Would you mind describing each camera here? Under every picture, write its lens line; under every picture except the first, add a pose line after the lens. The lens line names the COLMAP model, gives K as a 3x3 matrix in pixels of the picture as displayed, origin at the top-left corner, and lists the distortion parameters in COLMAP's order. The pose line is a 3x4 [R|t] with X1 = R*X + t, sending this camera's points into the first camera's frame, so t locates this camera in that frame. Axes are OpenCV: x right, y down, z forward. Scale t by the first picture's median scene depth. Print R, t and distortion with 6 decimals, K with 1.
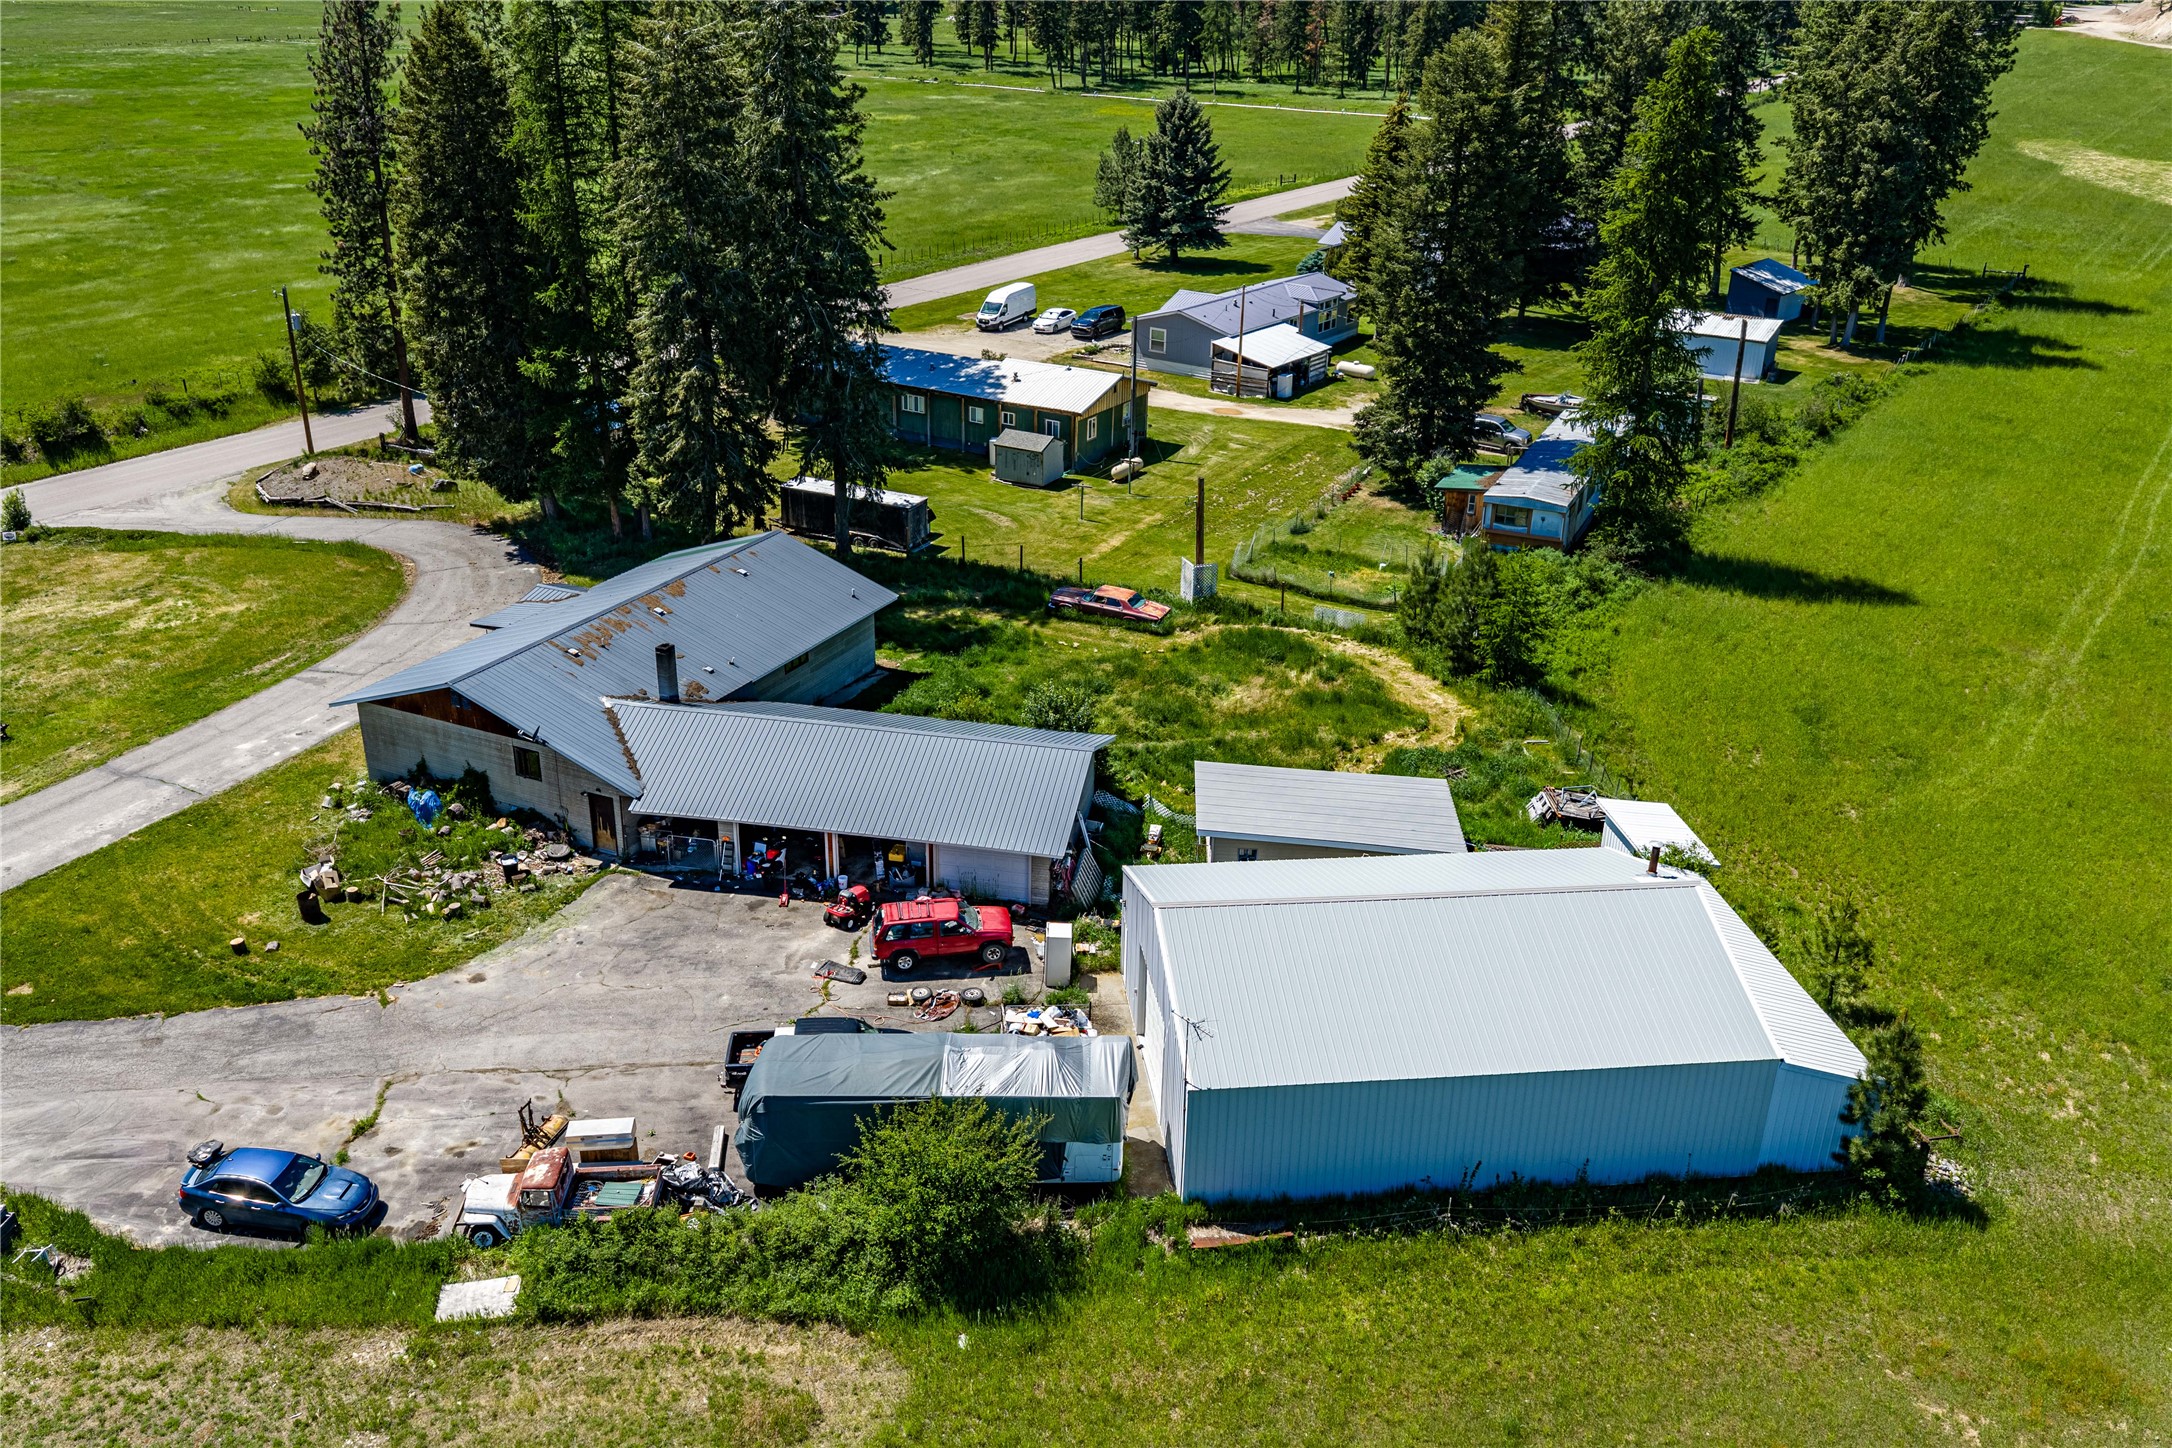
lens RADIAL K [[1797.2, 0, 1089.2], [0, 1797.2, 739.0], [0, 0, 1]] dist [0.032327, -0.051391]
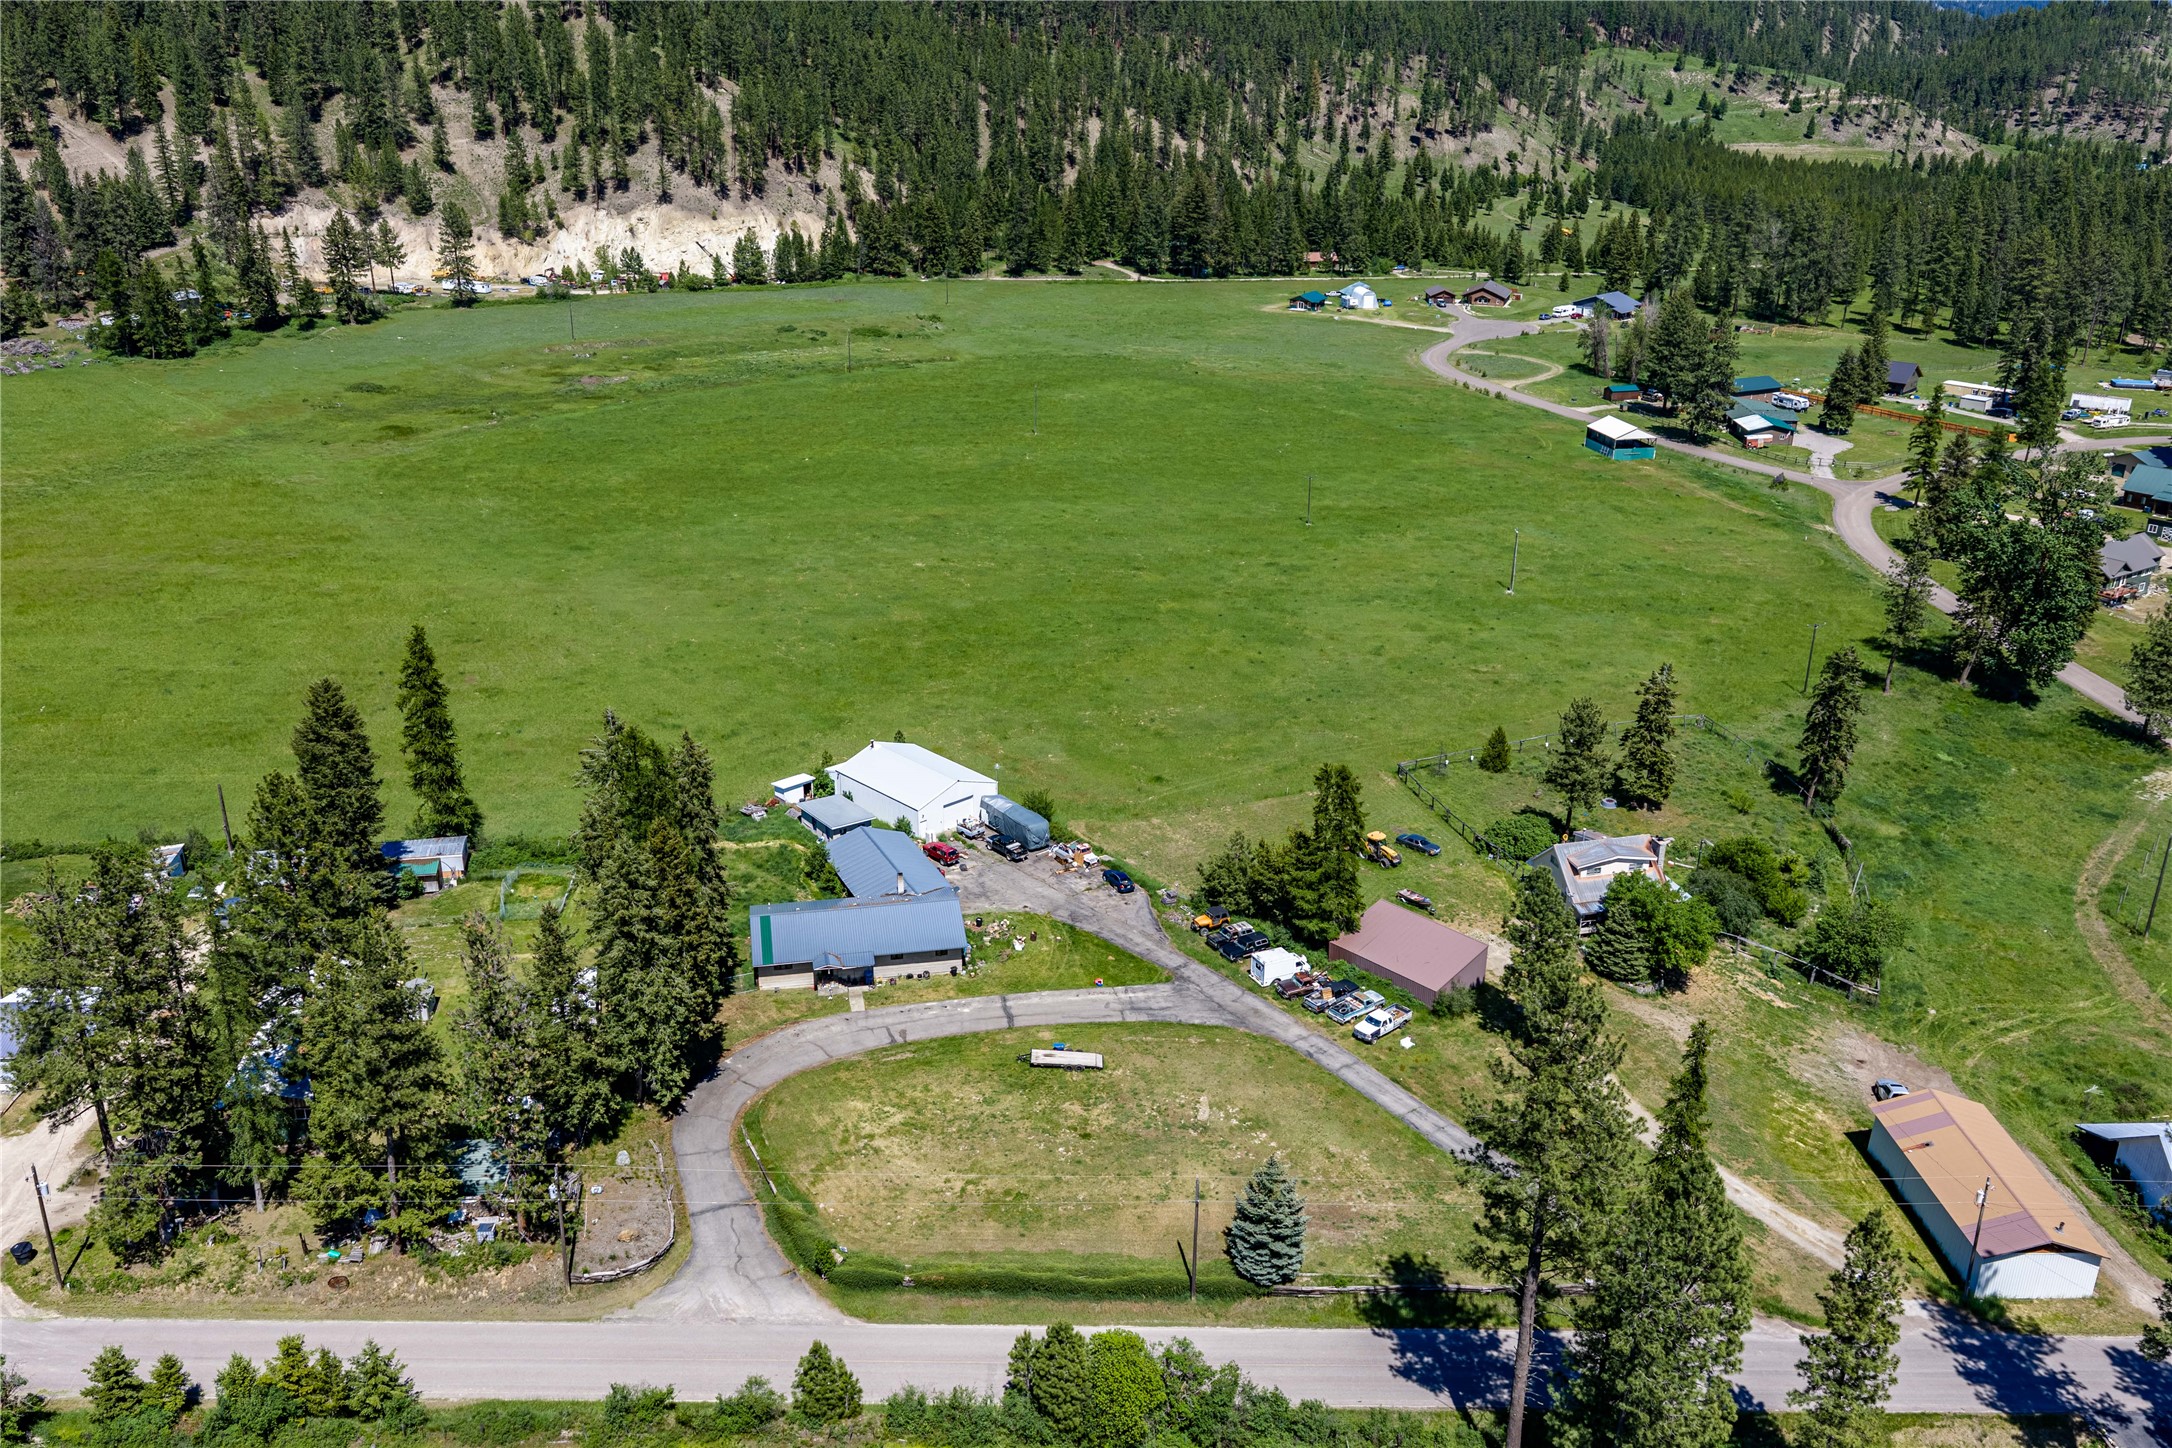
lens RADIAL K [[1794.8, 0, 1085.7], [0, 1794.8, 734.8], [0, 0, 1]] dist [0.010858, -0.013774]
pose [[-0.595324, -0.325682, 0.734521, -2.423030], [0.309787, 0.750453, 0.583825, -1.777306], [-0.741365, 0.575110, -0.345871, 1.660813]]
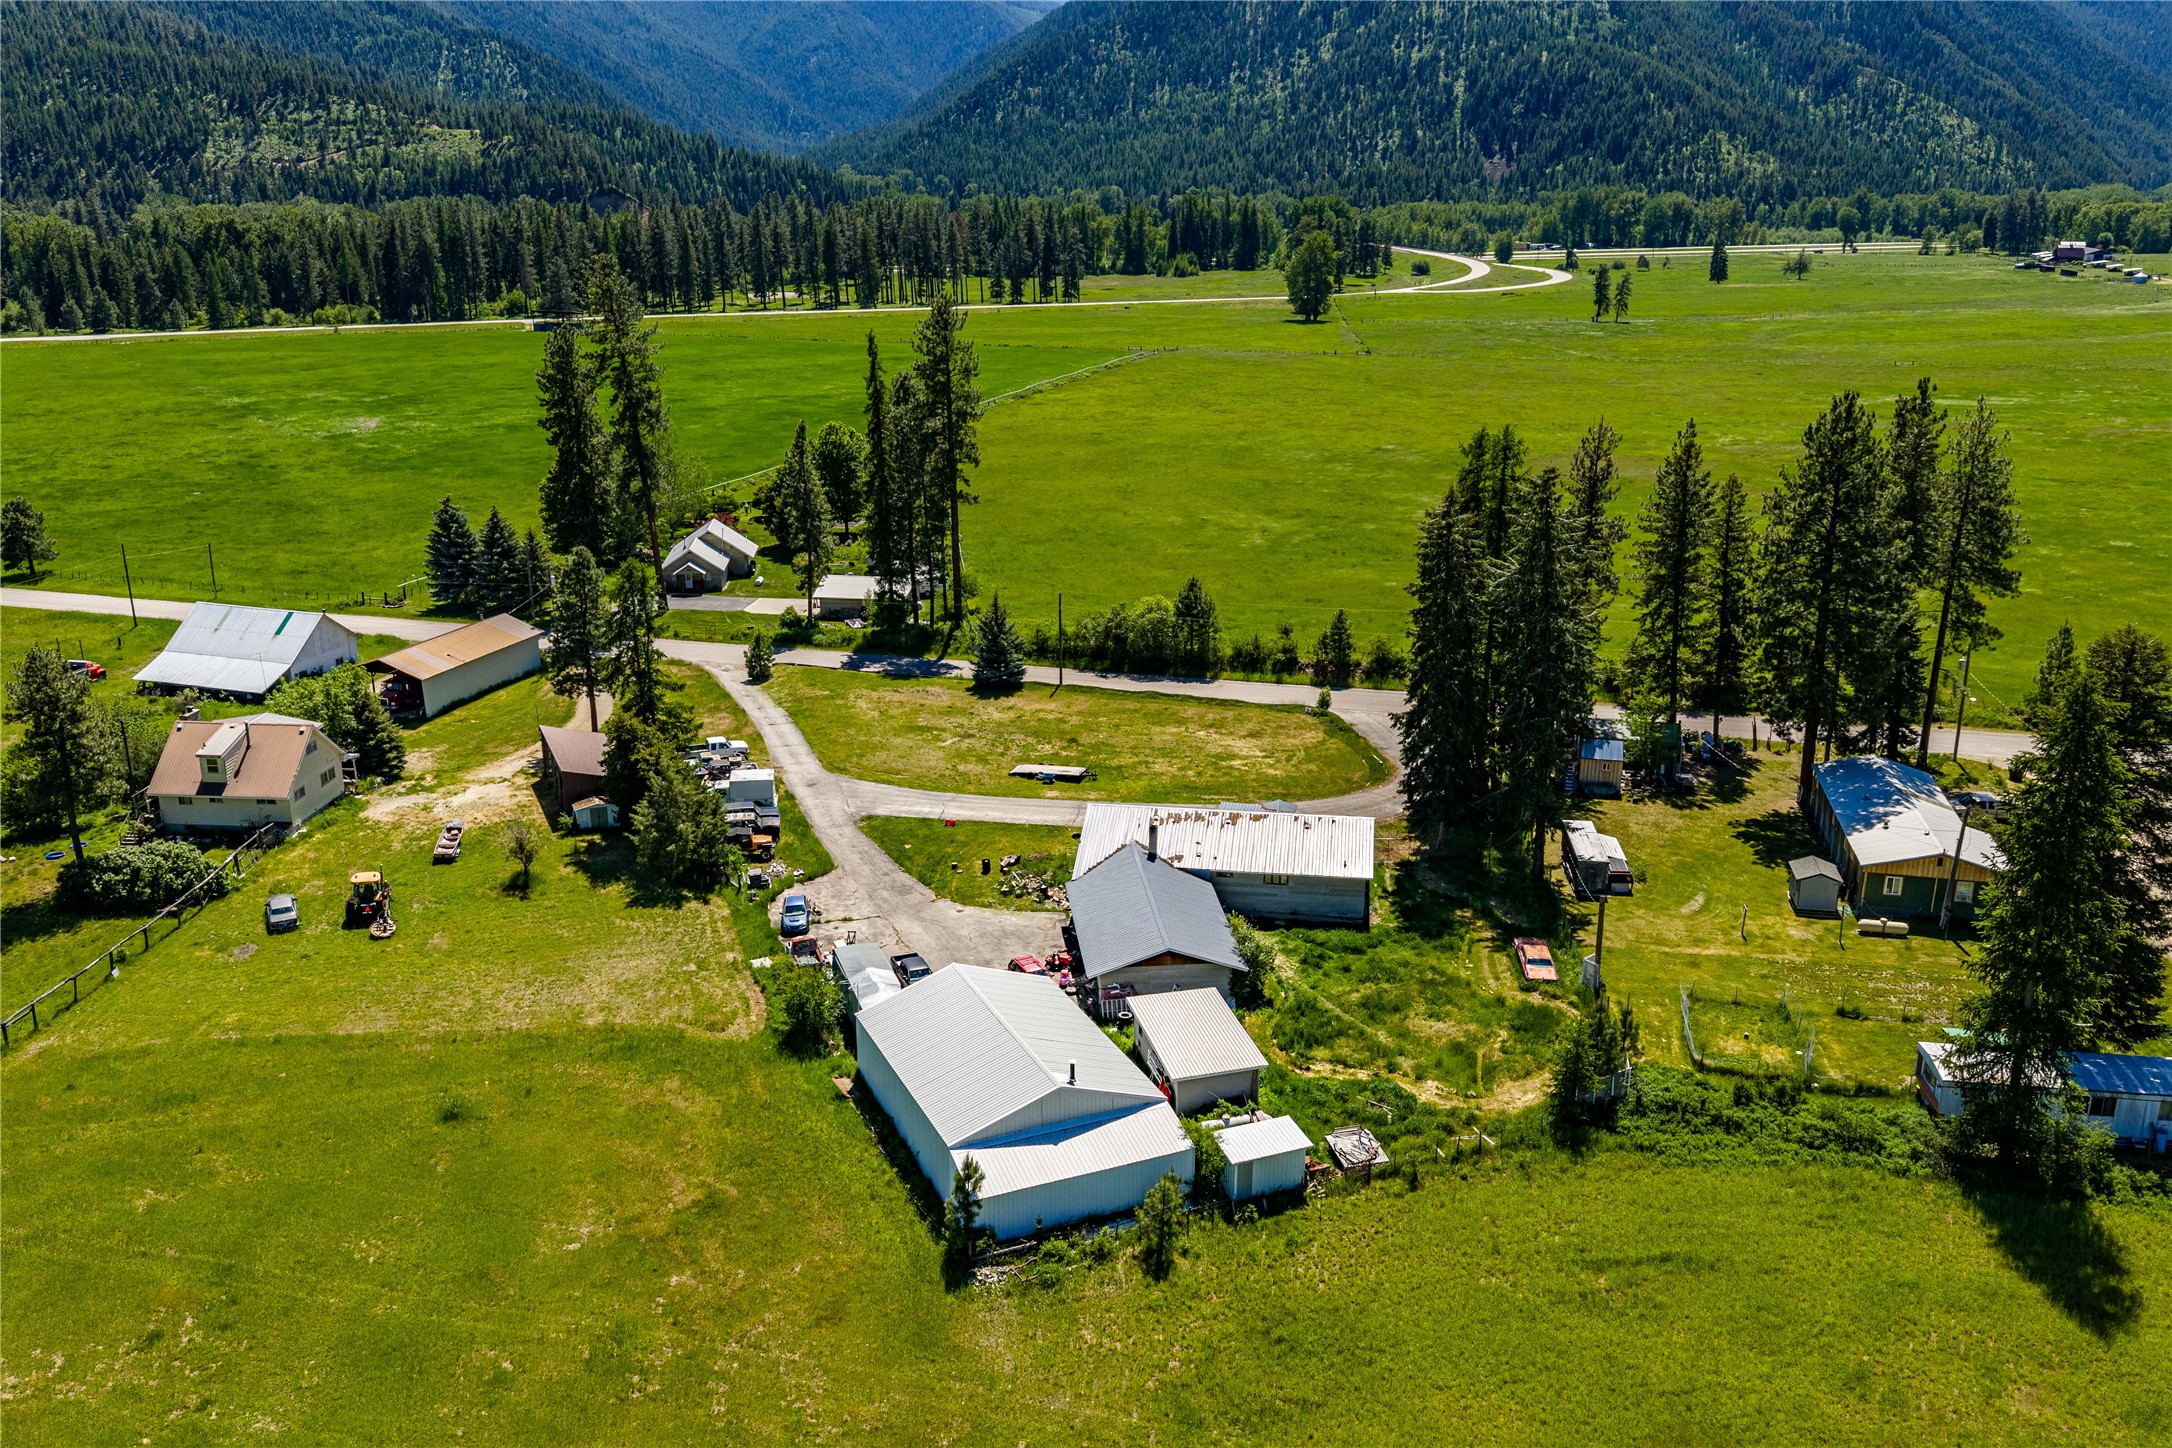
lens RADIAL K [[1789.5, 0, 1093.1], [0, 1789.5, 736.4], [0, 0, 1]] dist [0.021111, -0.028404]
pose [[0.297468, 0.278103, -0.913330, 1.461414], [-0.384728, 0.910442, 0.151920, -0.406930], [0.873783, 0.306192, 0.377822, 0.215022]]
